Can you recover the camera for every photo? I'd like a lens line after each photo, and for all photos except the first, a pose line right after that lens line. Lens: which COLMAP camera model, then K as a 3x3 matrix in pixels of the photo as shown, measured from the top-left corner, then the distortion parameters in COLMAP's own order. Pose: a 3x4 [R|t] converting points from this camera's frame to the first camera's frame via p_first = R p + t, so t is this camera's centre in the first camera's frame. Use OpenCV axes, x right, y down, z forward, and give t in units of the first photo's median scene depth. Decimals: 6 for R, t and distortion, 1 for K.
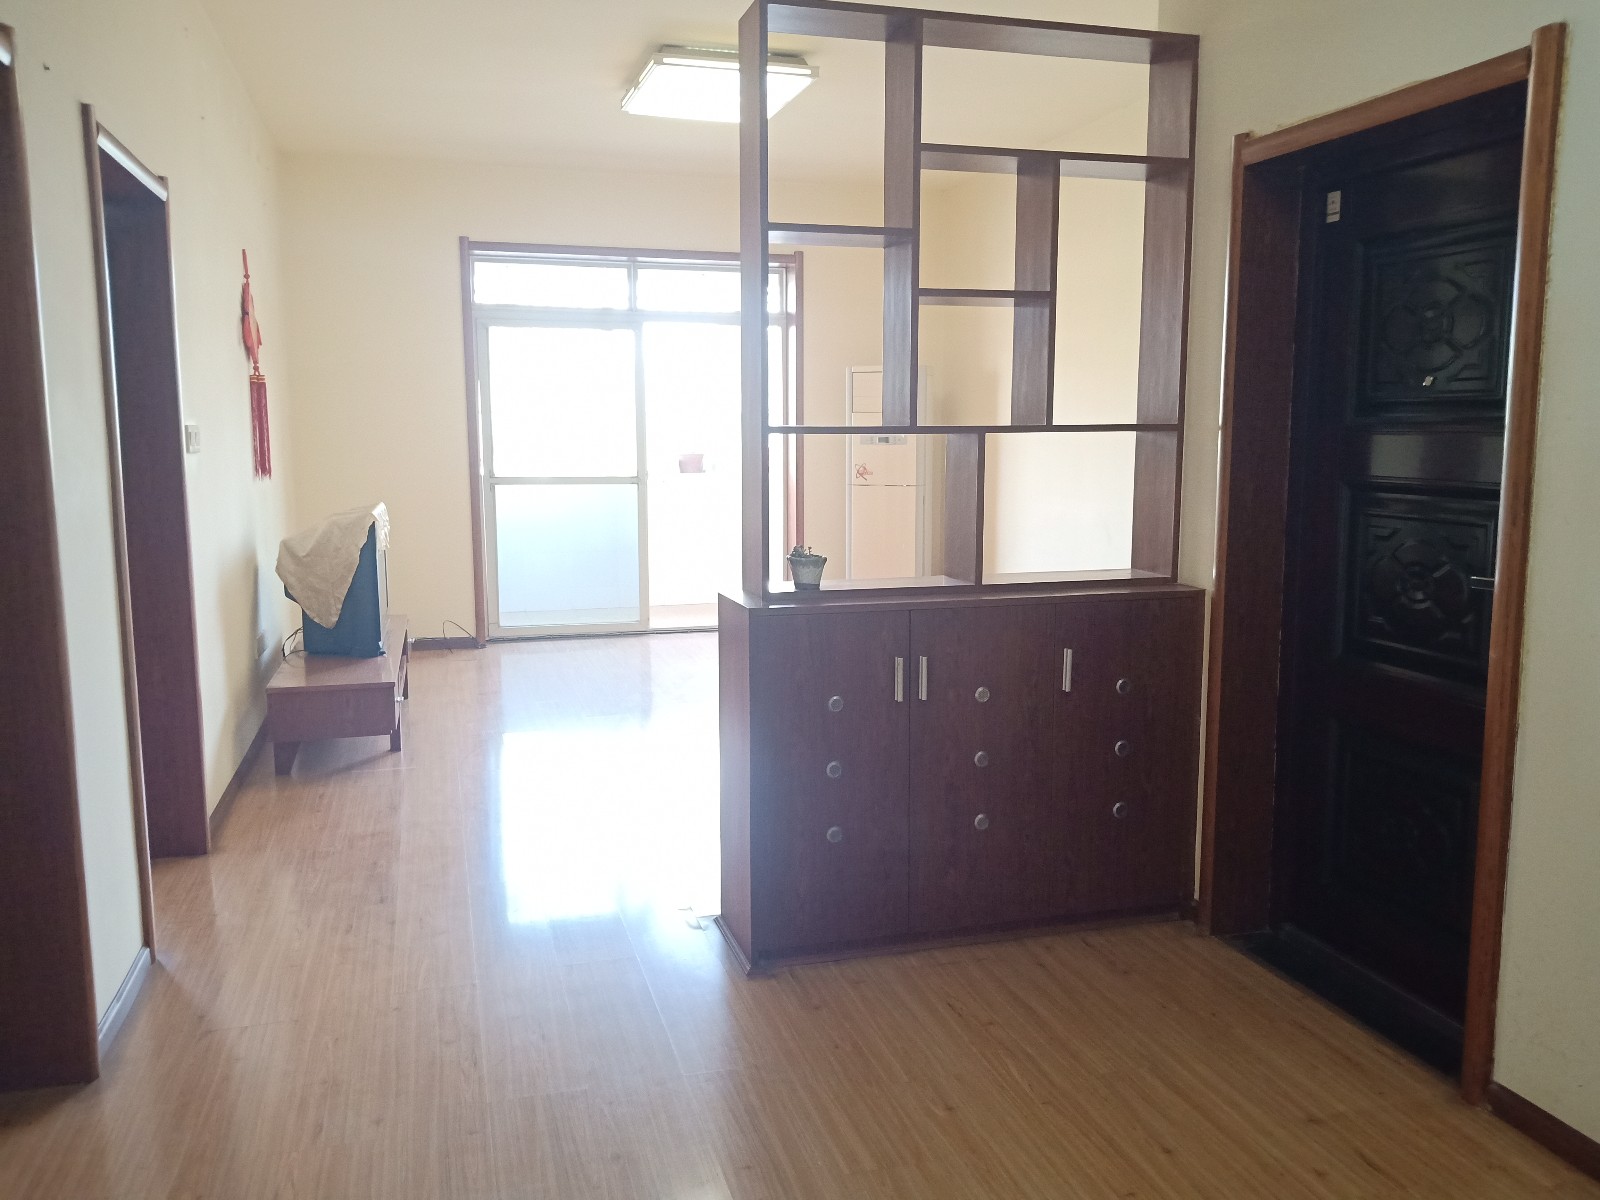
lens RADIAL K [[1295.1, 0, 800.0], [0, 1295.1, 600.0], [0, 0, 1]] dist [0.142320, 0.000450]
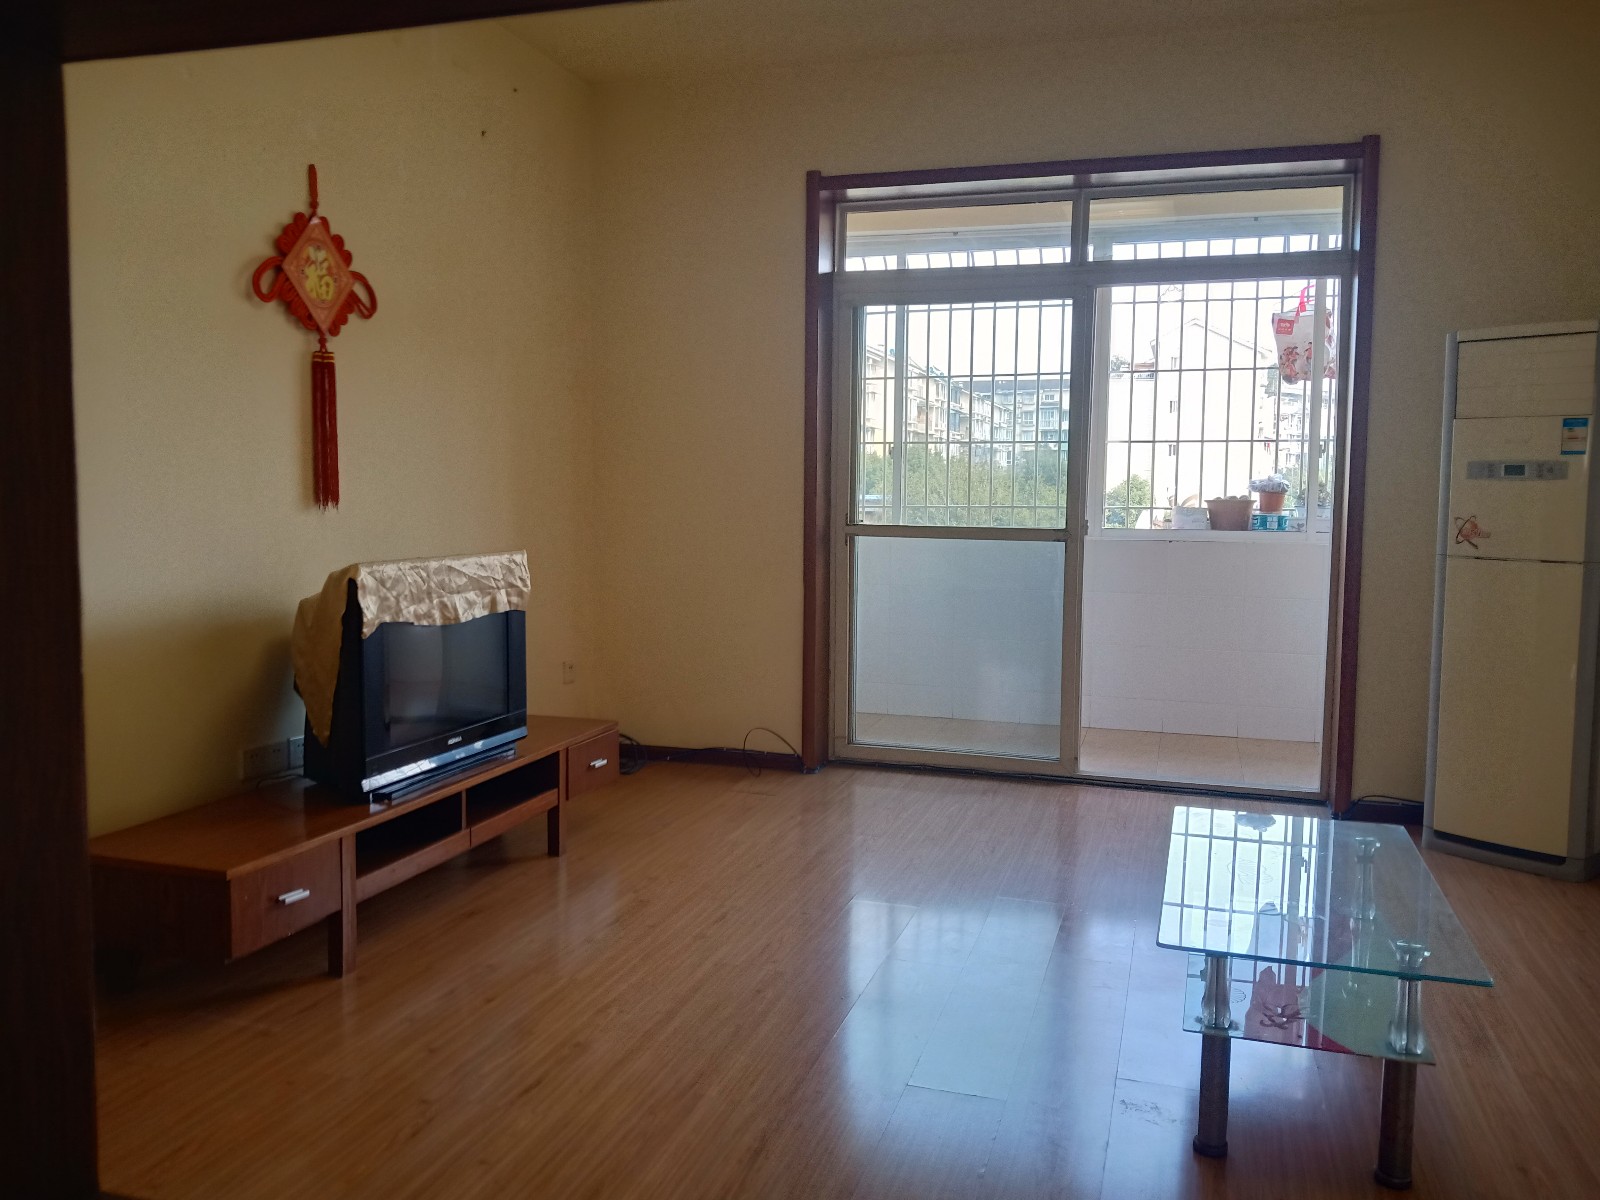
lens RADIAL K [[1295.1, 0, 800.0], [0, 1295.1, 600.0], [0, 0, 1]] dist [0.142320, 0.000450]
pose [[0.831123, 0.062773, -0.552534, 0.120660], [-0.089309, 0.995778, -0.021210, -0.037821], [0.548870, 0.066975, 0.833221, 0.421710]]
